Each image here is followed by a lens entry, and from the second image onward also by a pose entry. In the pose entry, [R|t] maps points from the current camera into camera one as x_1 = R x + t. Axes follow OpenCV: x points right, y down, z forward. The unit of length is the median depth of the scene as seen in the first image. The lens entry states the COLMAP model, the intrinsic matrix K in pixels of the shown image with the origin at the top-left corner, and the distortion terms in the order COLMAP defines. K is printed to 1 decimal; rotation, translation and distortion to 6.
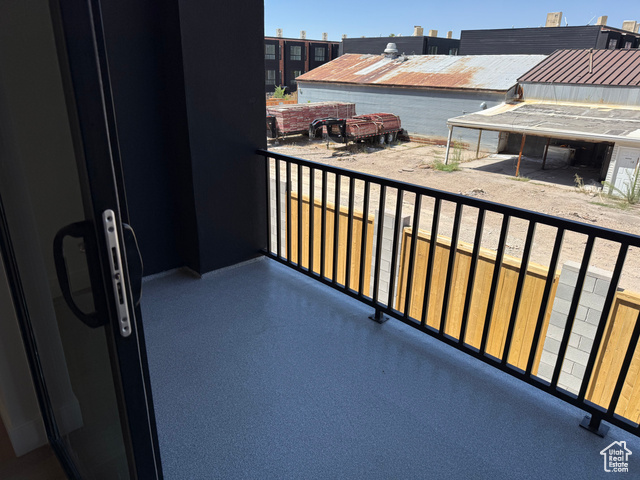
lens RADIAL K [[448.8, 0, 317.7], [0, 448.8, 239.3], [0, 0, 1]] dist [0.060674, -0.076795]
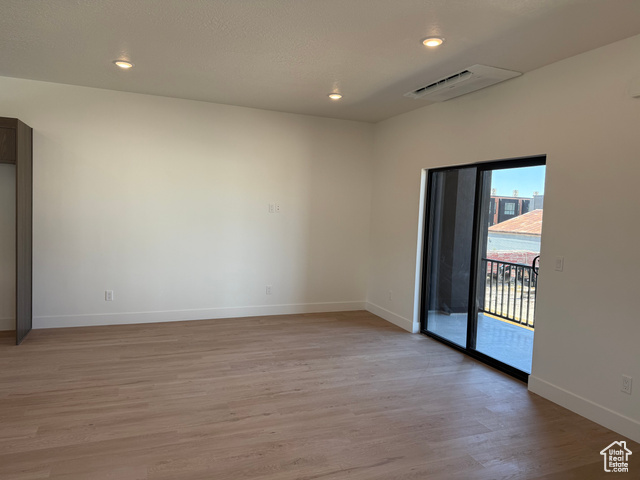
lens RADIAL K [[448.8, 0, 320.0], [0, 448.8, 238.9], [0, 0, 1]] dist [0.060674, -0.076795]
pose [[0.924957, 0.038083, -0.378159, -0.004046], [-0.154354, 0.946861, -0.282187, 0.040751], [0.347318, 0.319381, 0.881684, -0.106728]]
